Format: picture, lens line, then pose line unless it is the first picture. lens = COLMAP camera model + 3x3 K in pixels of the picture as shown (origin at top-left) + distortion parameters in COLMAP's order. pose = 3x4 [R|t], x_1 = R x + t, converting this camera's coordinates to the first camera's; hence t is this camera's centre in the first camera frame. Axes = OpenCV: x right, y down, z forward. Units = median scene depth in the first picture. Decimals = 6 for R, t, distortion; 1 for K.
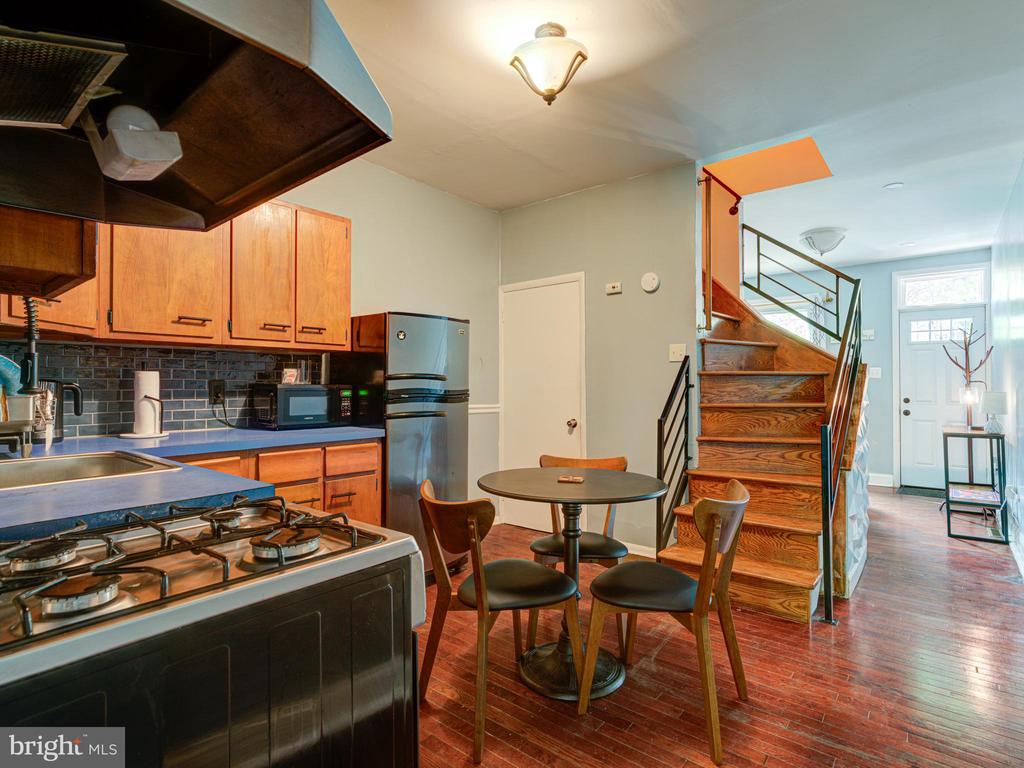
lens RADIAL K [[514.2, 0, 531.8], [0, 514.2, 382.2], [0, 0, 1]] dist [-0.003565, 0.014092]
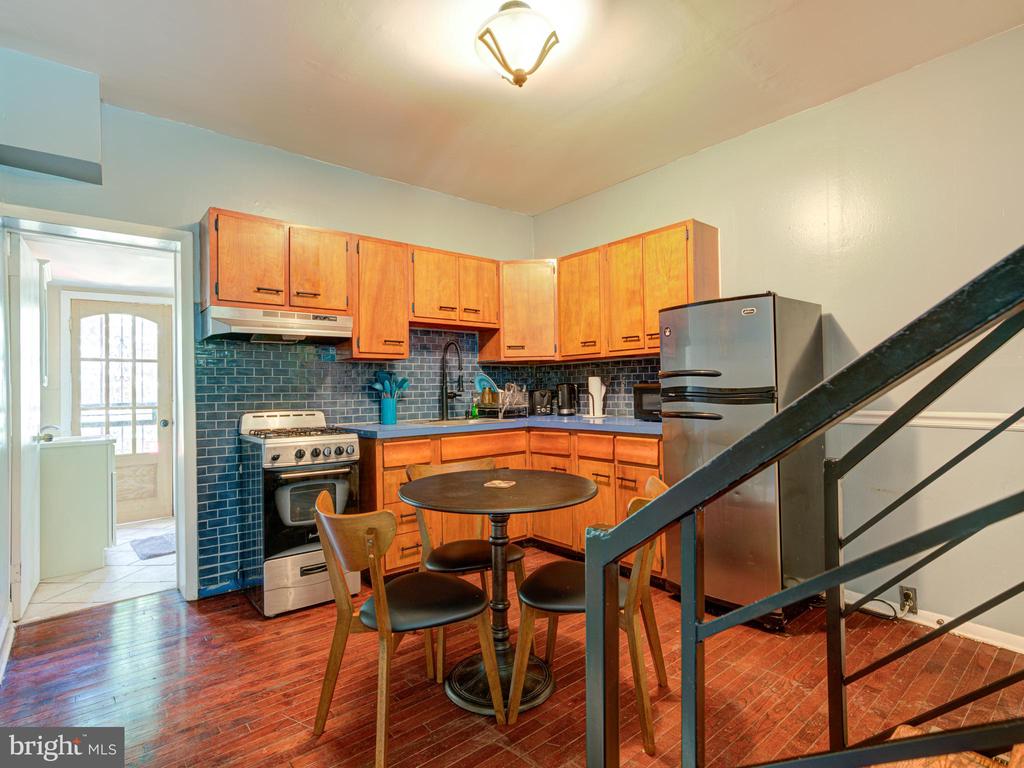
lens RADIAL K [[519.6, 0, 512.0], [0, 519.6, 384.0], [0, 0, 1]] dist [-0.005043, -0.000906]
pose [[-0.203521, -0.004311, -0.979061, 1.105262], [0.028515, 0.999540, -0.010328, 0.012559], [0.978655, -0.030020, -0.203305, 1.323575]]
